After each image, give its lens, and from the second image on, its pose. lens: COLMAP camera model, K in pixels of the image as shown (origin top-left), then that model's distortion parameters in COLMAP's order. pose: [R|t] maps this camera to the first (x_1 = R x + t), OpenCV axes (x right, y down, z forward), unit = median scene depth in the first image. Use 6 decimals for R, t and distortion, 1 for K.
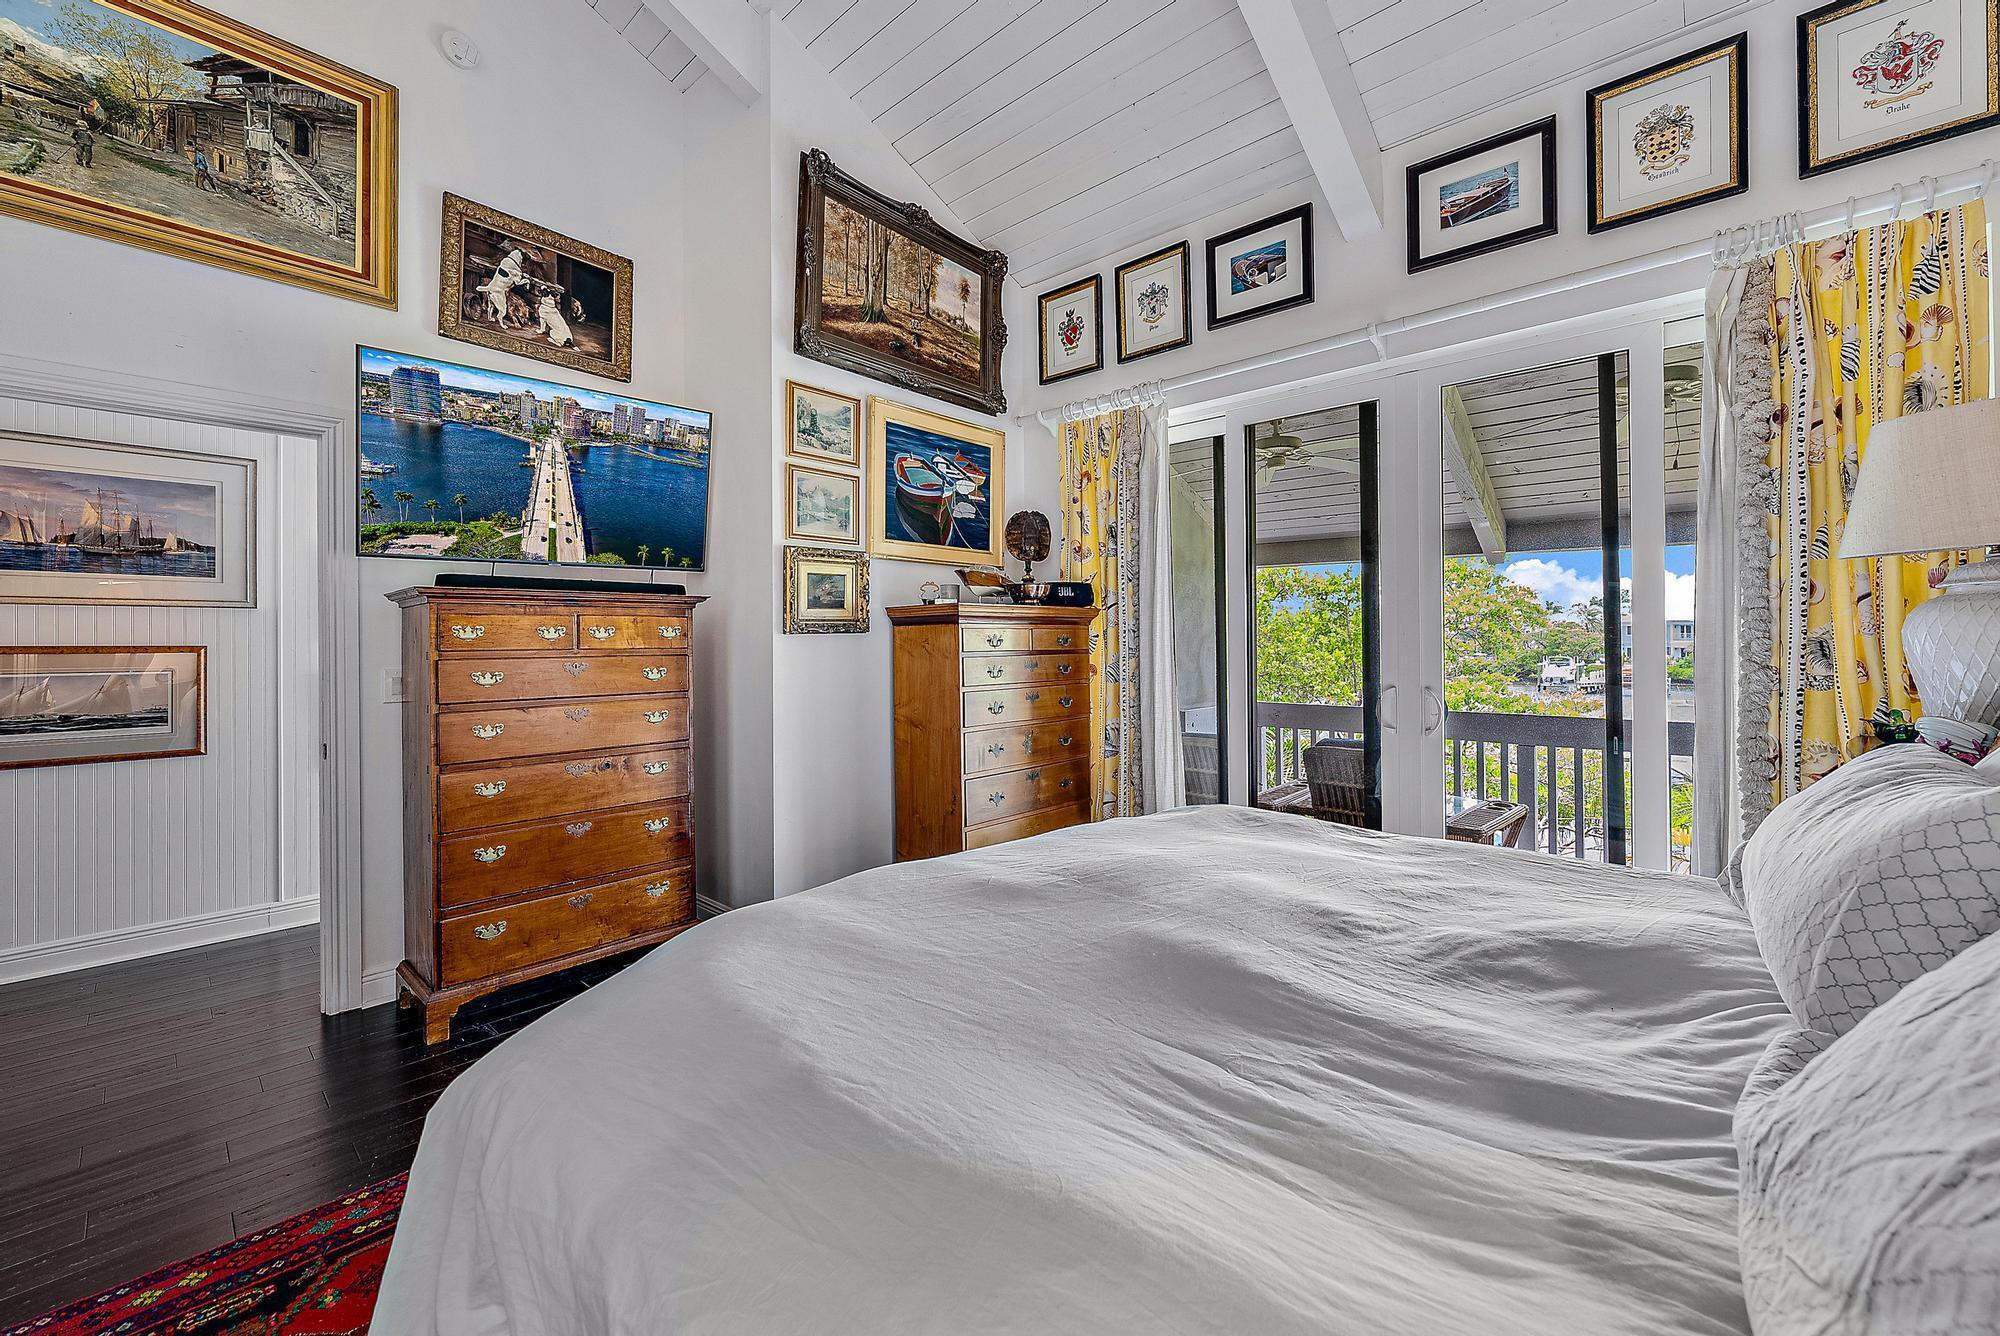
lens RADIAL K [[779.8, 0, 1007.0], [0, 779.8, 678.1], [0, 0, 1]] dist [-0.001626, -0.000433]
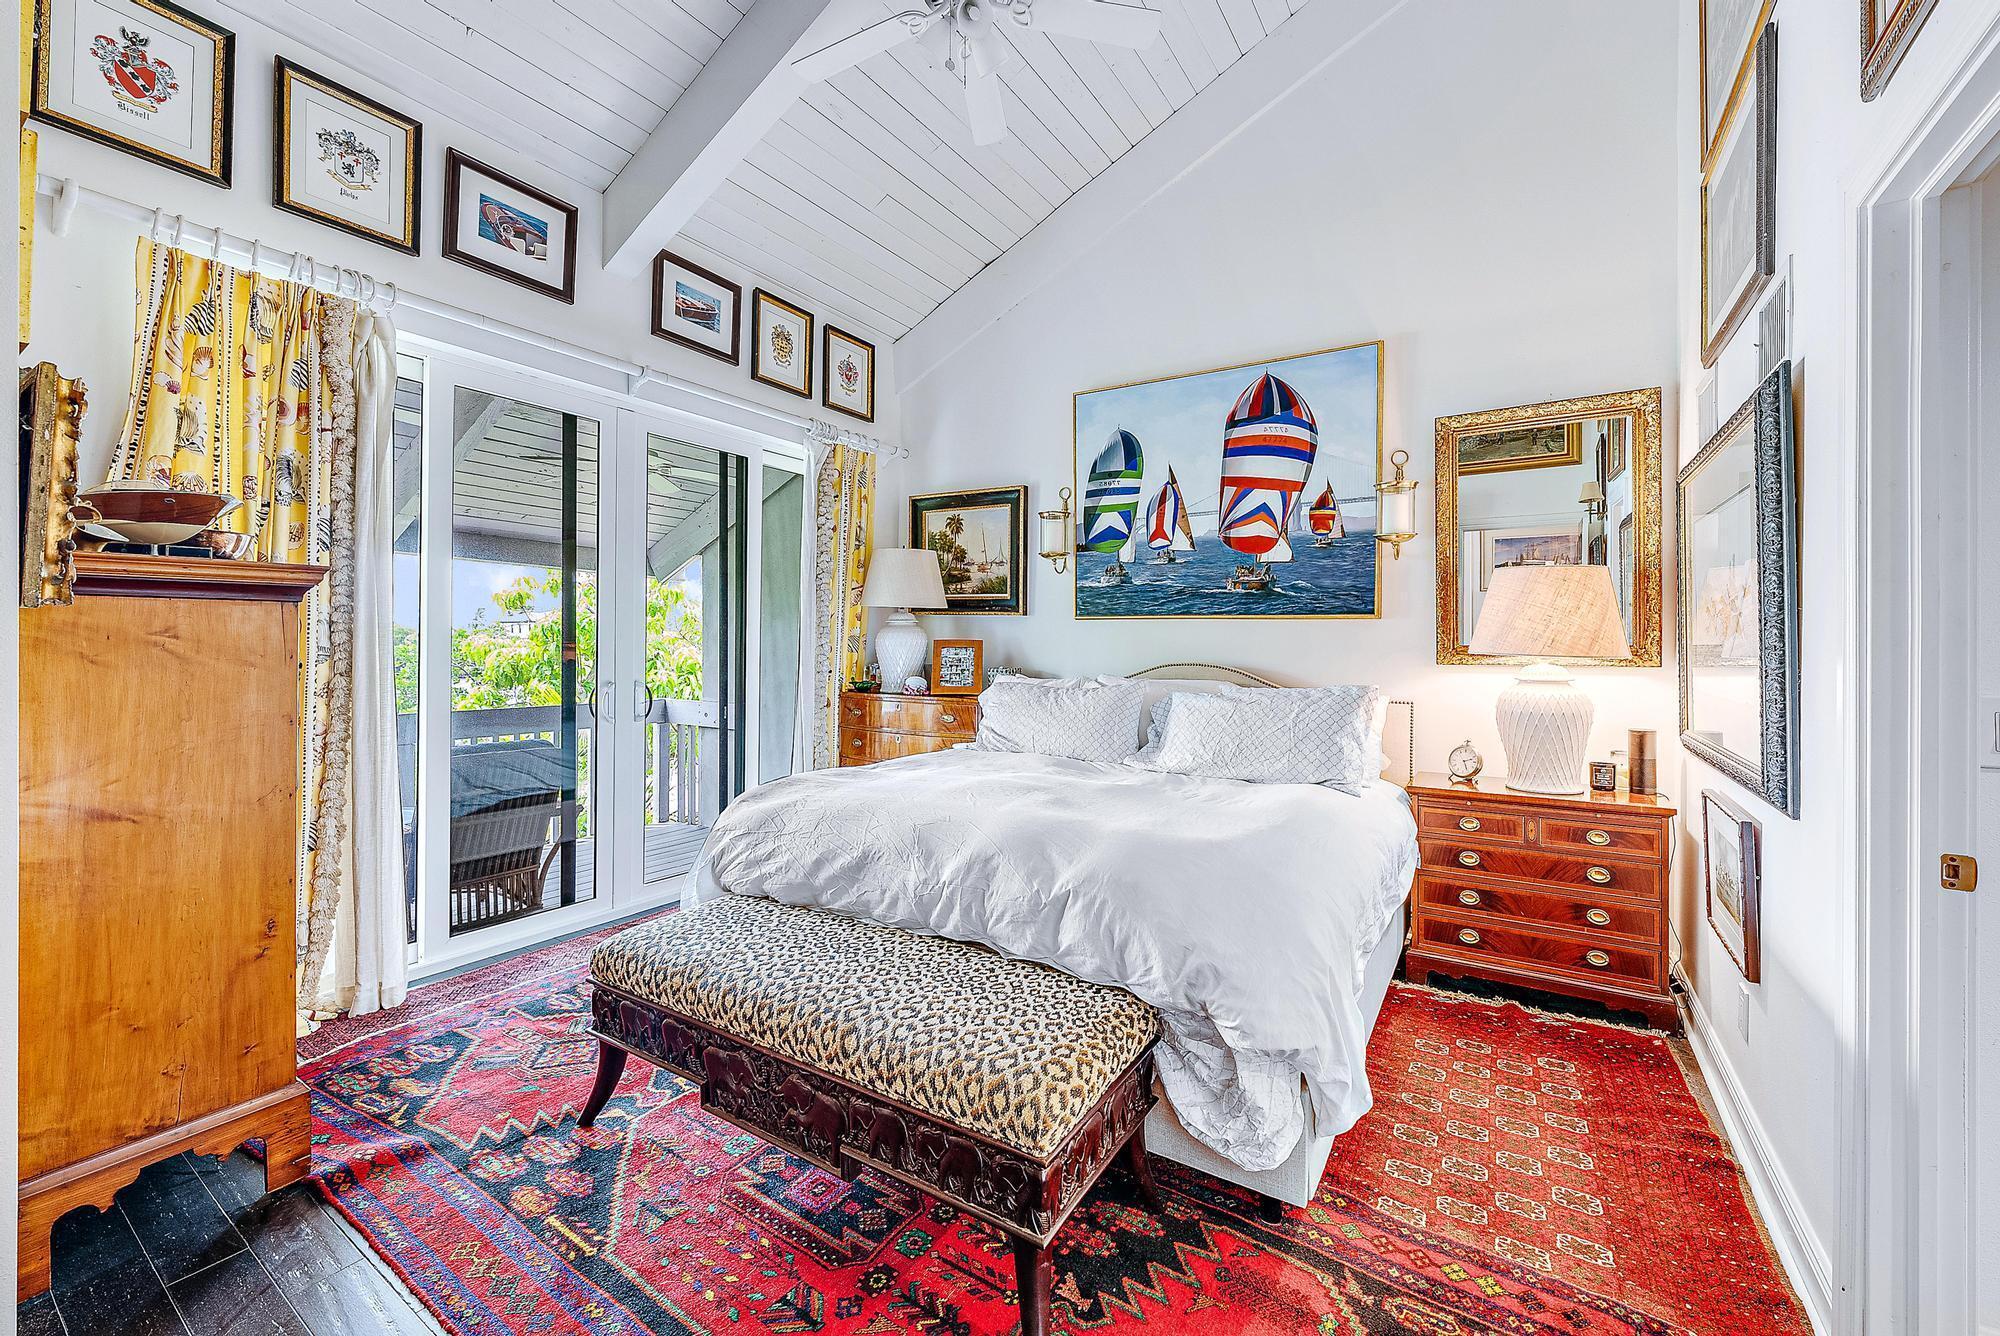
lens RADIAL K [[790.2, 0, 1010.8], [0, 790.2, 654.3], [0, 0, 1]] dist [-0.000874, -0.000211]
pose [[-0.132511, -0.002130, 0.991179, -0.630102], [0.028577, 0.999574, 0.005969, -0.023360], [-0.990769, 0.029116, -0.132394, 0.542730]]
